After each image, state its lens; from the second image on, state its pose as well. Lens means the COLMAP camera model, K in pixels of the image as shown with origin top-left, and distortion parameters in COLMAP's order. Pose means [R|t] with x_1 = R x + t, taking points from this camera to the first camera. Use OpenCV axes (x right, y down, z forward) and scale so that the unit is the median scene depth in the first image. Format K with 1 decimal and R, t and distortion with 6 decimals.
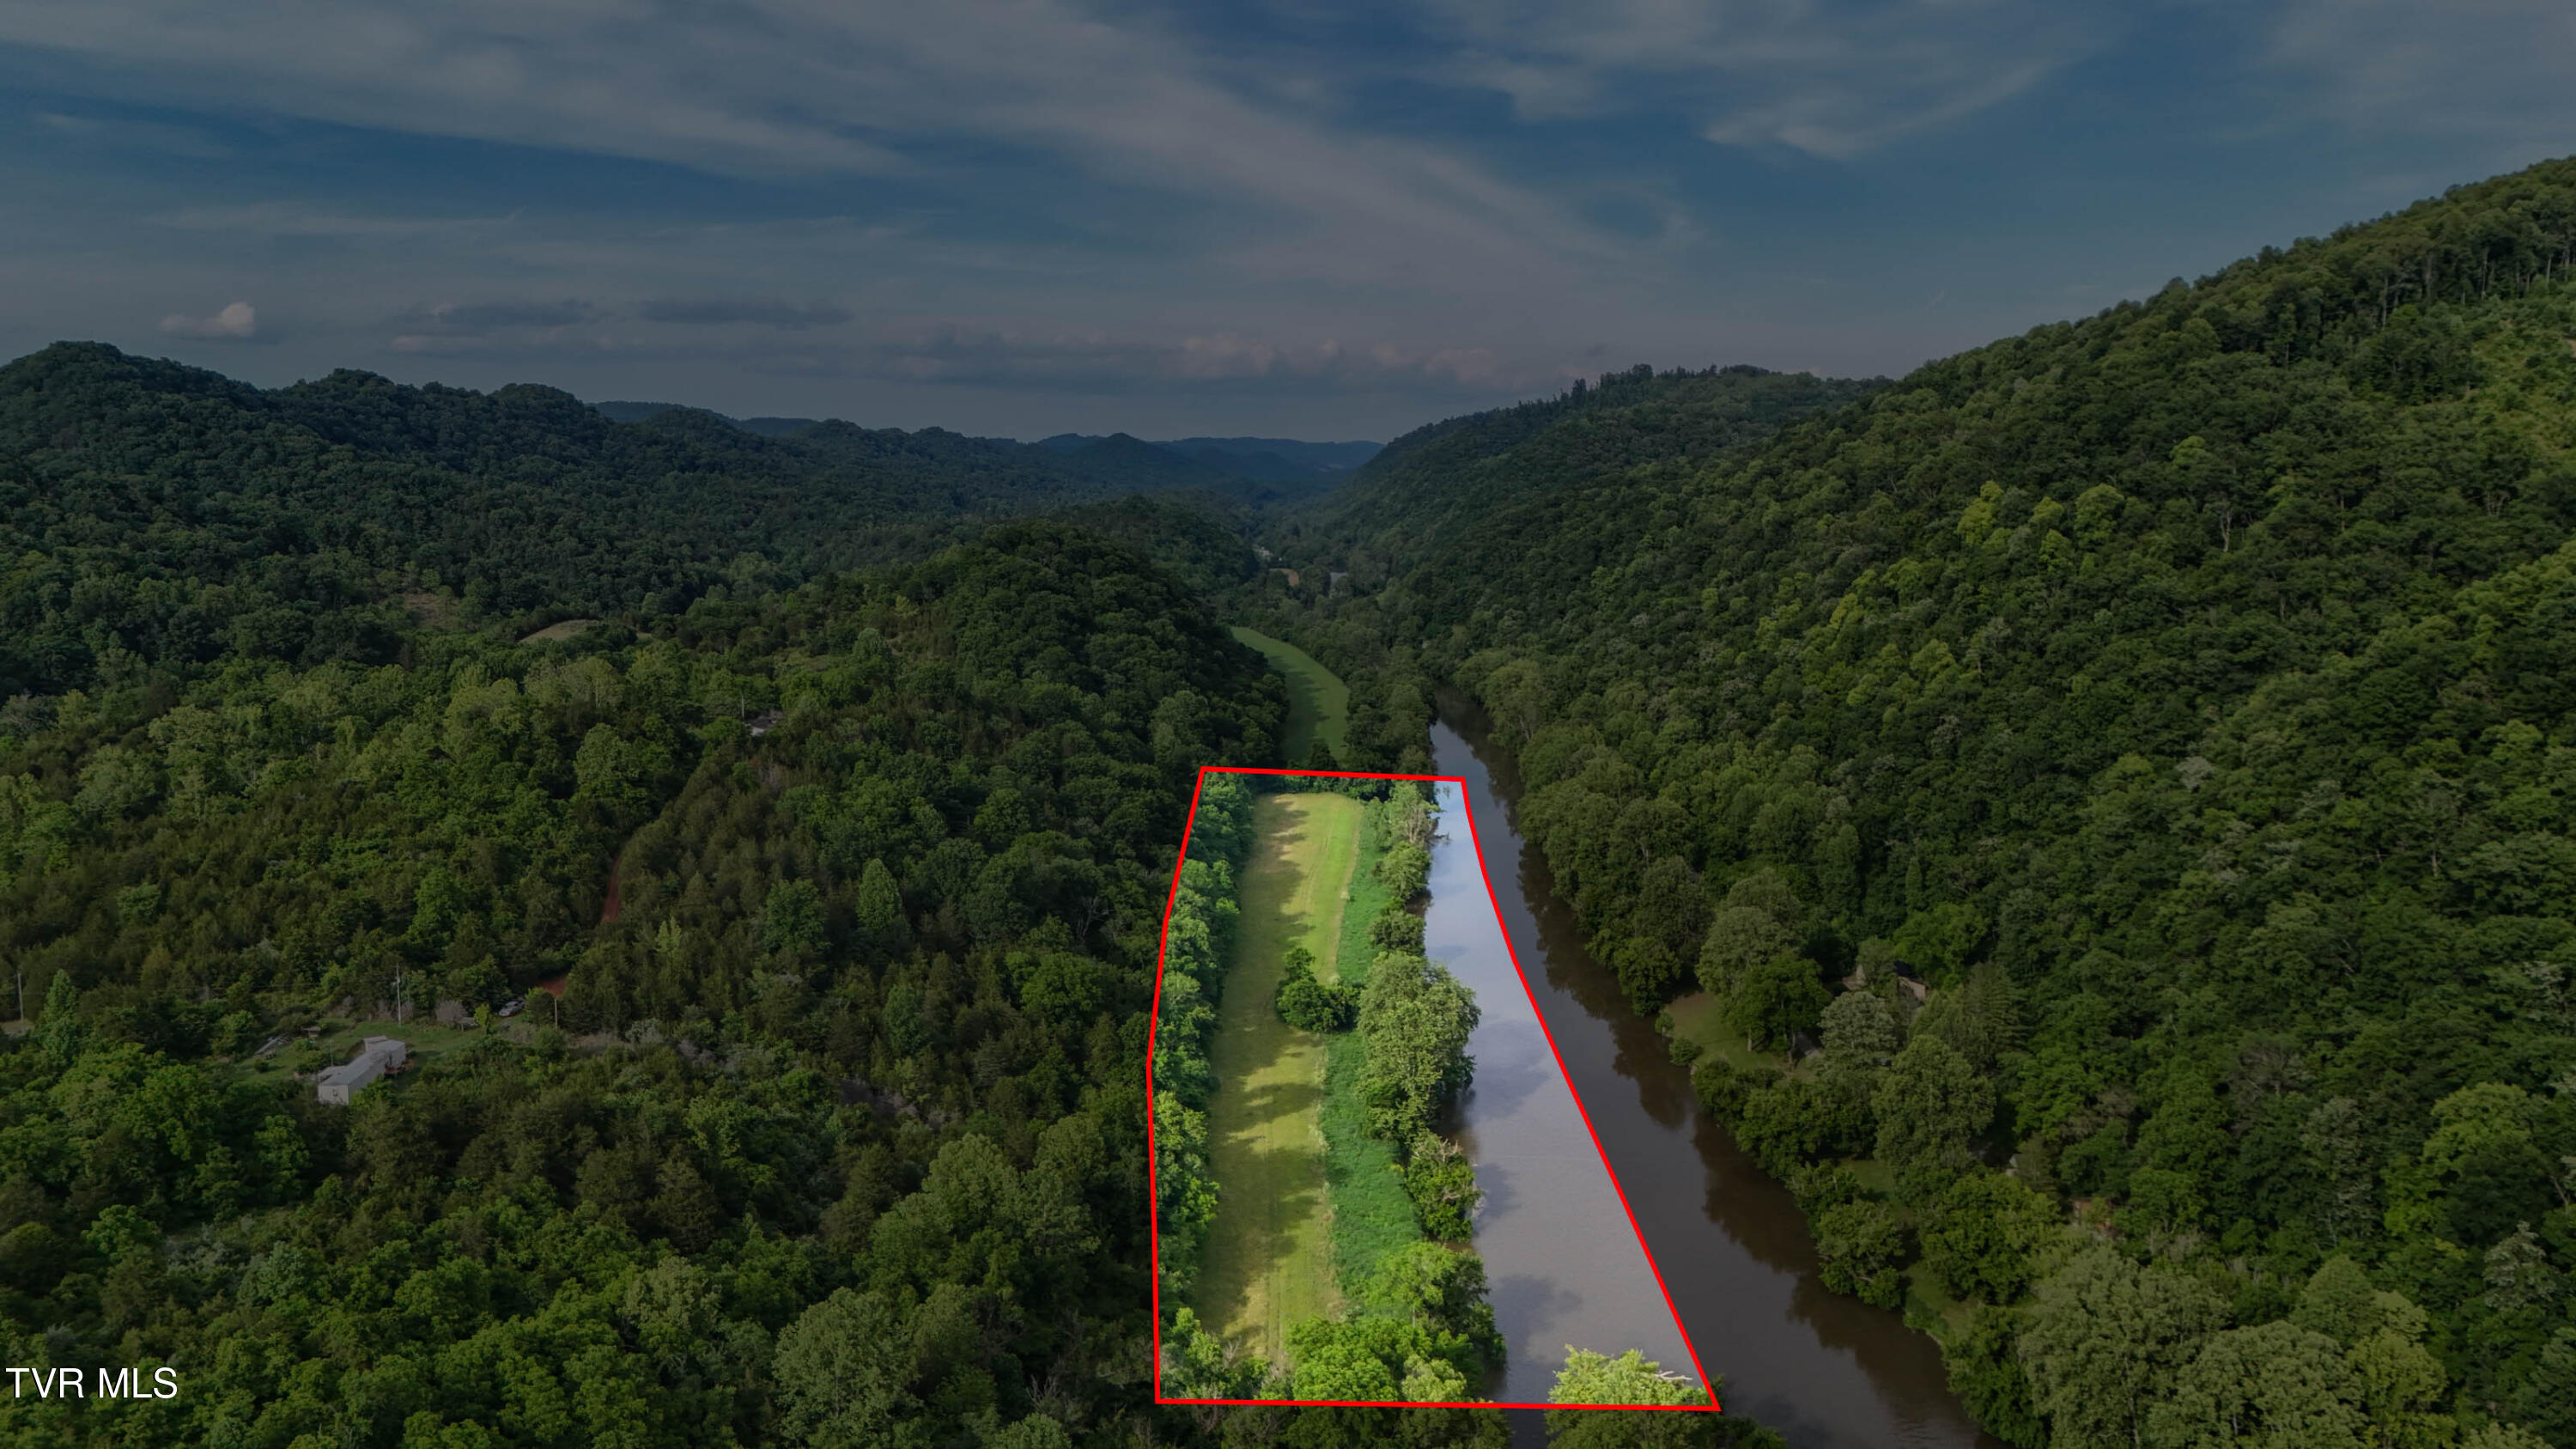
lens RADIAL K [[1891.1, 0, 1293.5], [0, 1891.1, 722.3], [0, 0, 1]] dist [0.070049, -0.057278]
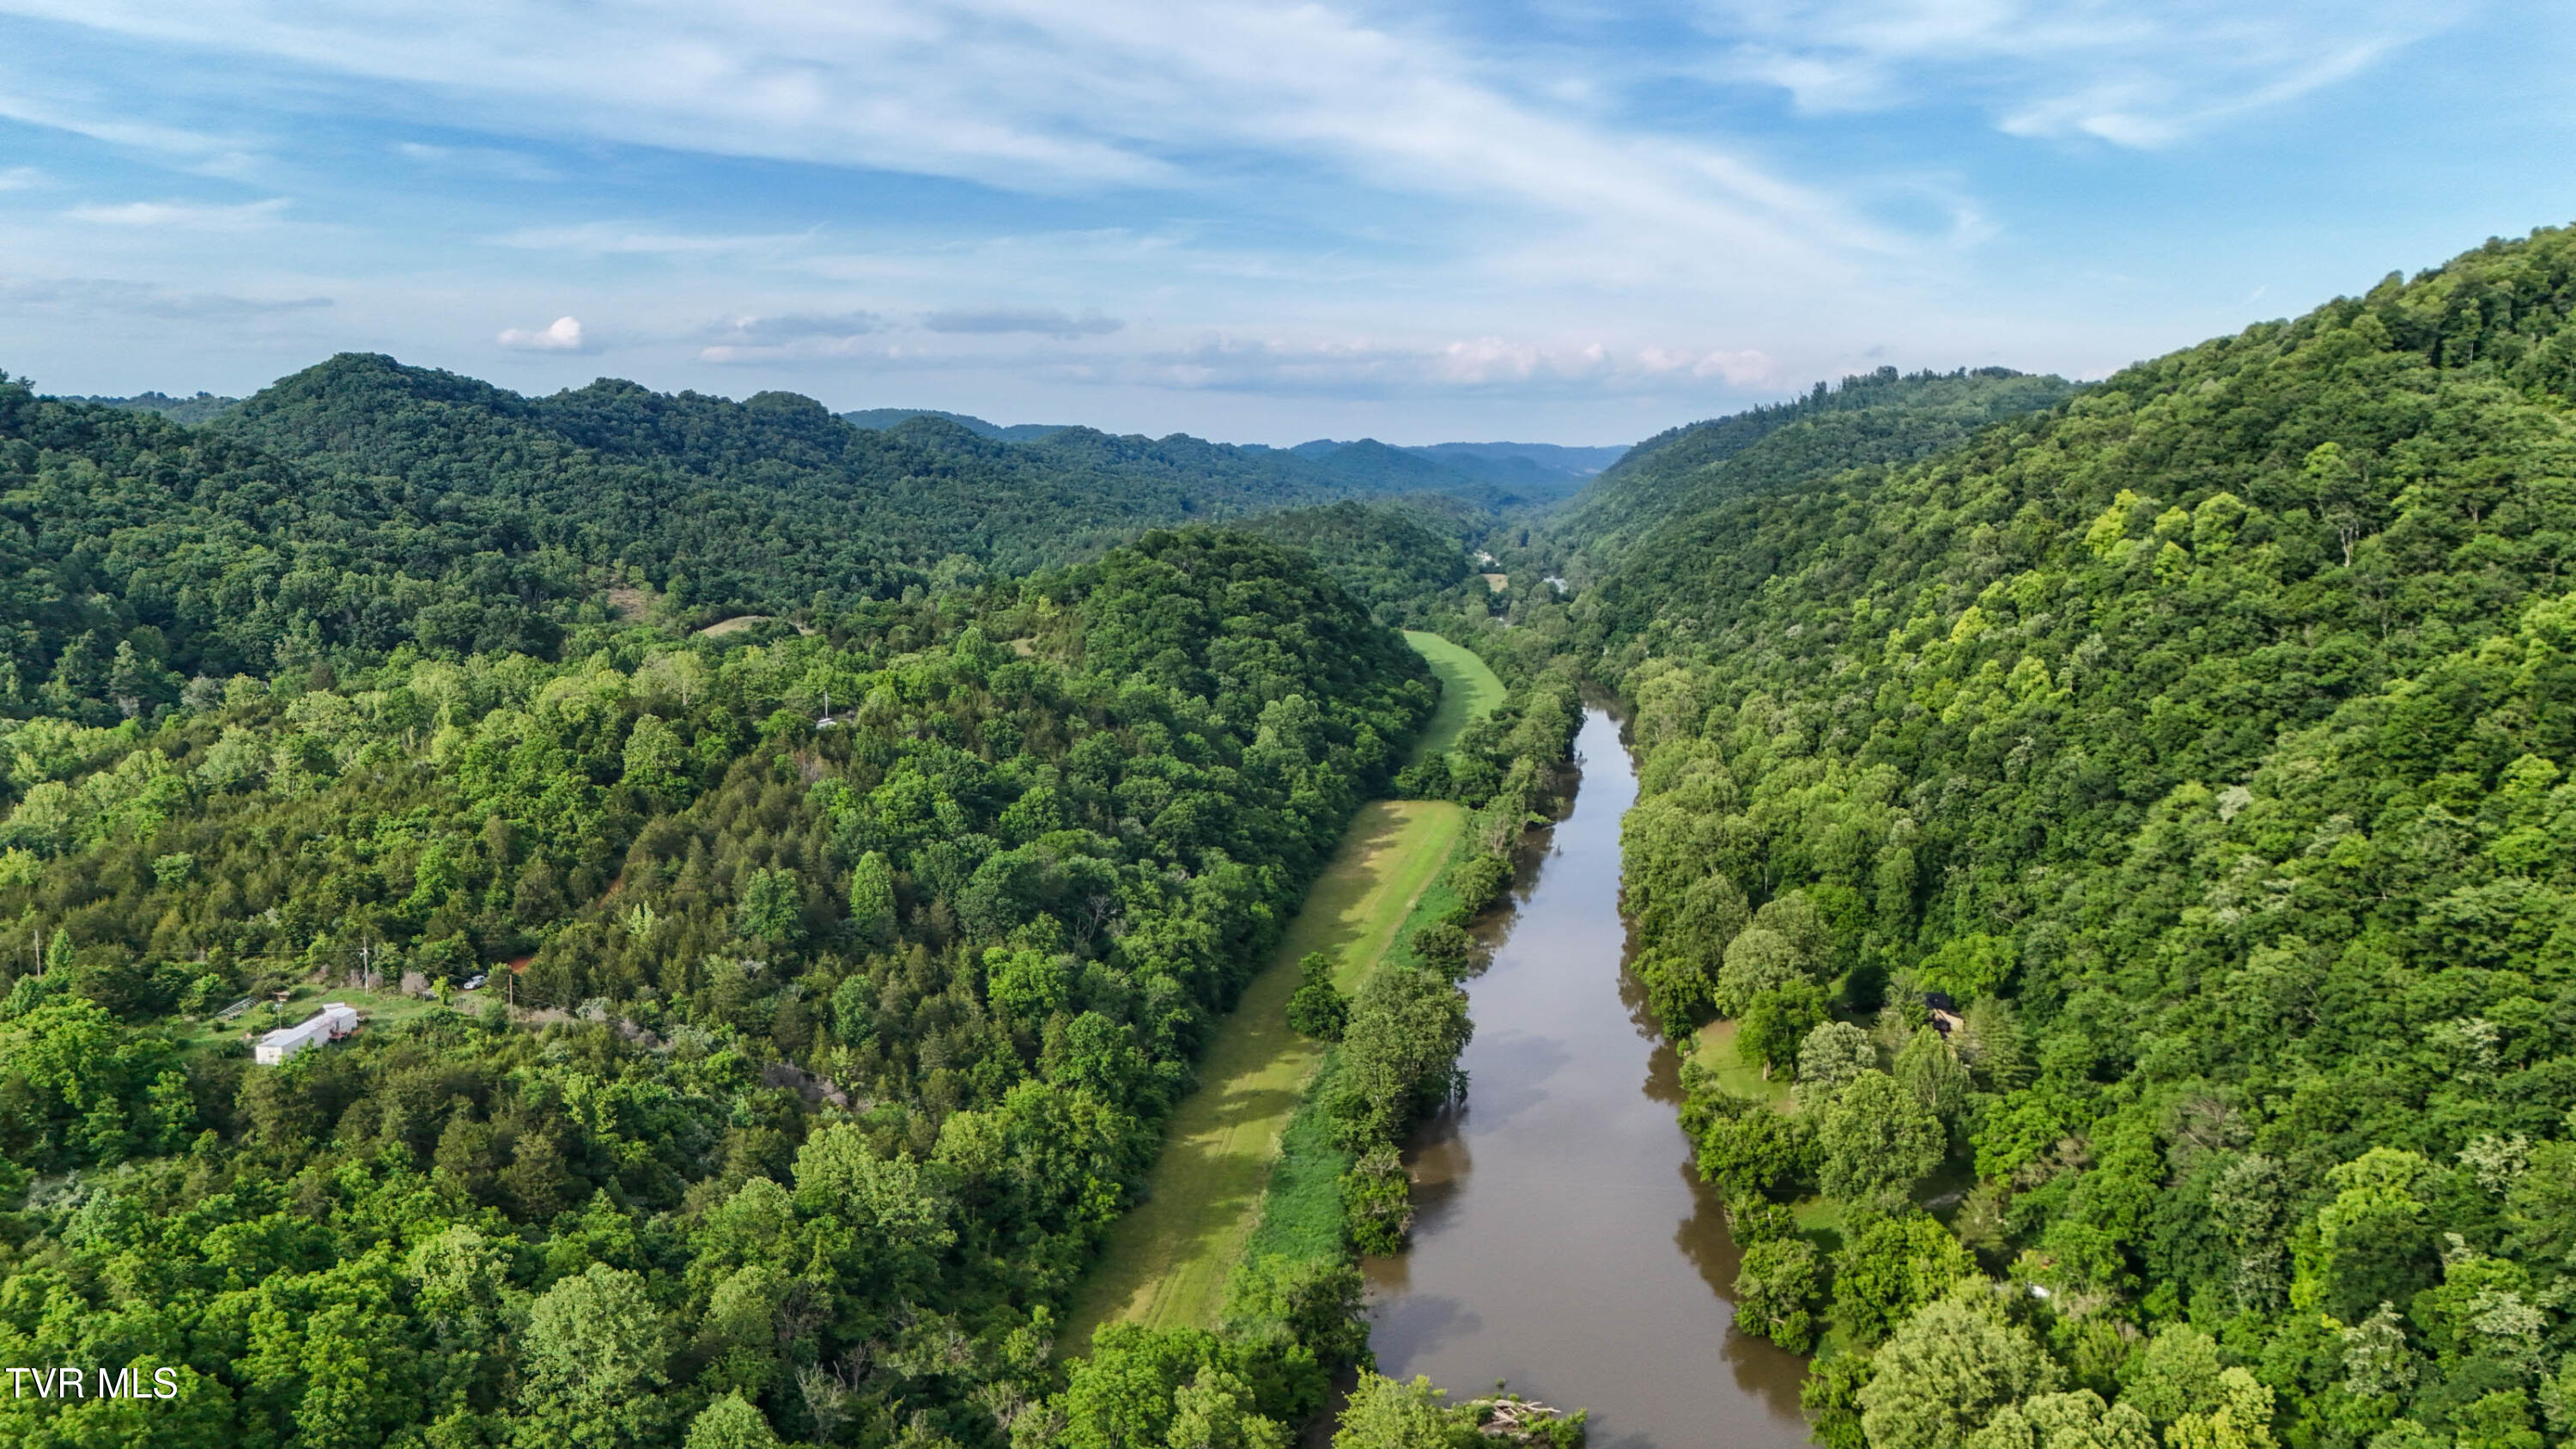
lens RADIAL K [[1891.1, 0, 1293.5], [0, 1891.1, 722.3], [0, 0, 1]] dist [0.070049, -0.057278]
pose [[0.990418, 0.021903, -0.136354, 0.128423], [-0.022258, 0.999752, -0.001078, -0.001667], [0.136297, 0.004103, 0.990660, 0.011818]]
